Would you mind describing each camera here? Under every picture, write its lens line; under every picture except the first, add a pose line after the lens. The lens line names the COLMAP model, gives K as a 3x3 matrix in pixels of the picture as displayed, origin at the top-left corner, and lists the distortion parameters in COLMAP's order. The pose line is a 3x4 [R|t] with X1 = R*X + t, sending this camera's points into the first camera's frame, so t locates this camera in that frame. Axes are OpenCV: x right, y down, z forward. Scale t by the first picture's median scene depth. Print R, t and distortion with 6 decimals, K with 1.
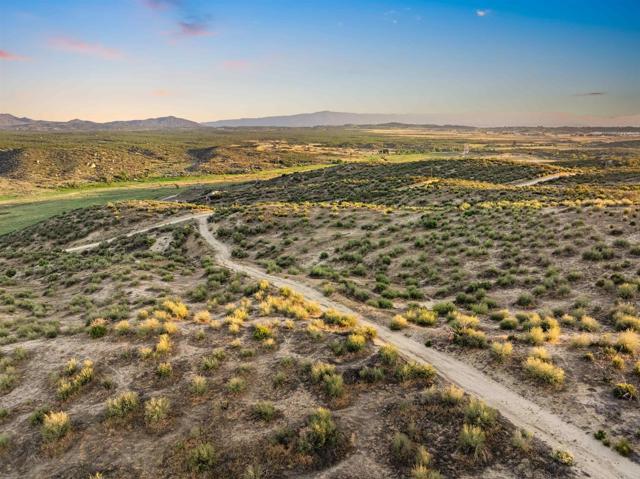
lens RADIAL K [[461.0, 0, 322.8], [0, 461.0, 238.8], [0, 0, 1]] dist [-0.038767, 0.005820]
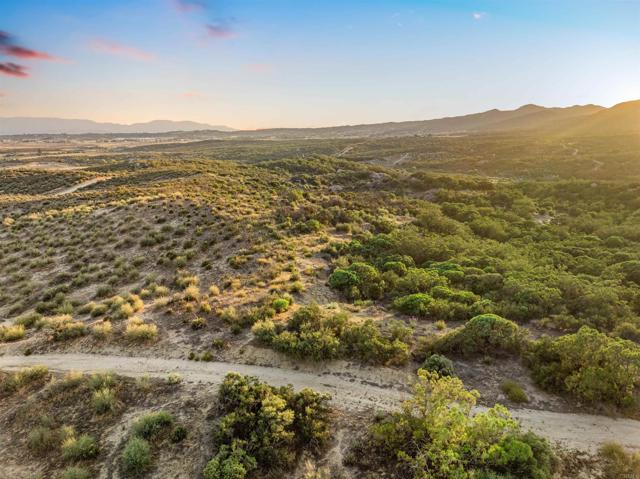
lens RADIAL K [[461.0, 0, 322.8], [0, 461.0, 238.8], [0, 0, 1]] dist [-0.038767, 0.005820]
pose [[0.585931, -0.176898, 0.790817, -0.082049], [0.187436, 0.979004, 0.080119, 0.016010], [-0.788386, 0.101283, 0.606786, -0.086534]]
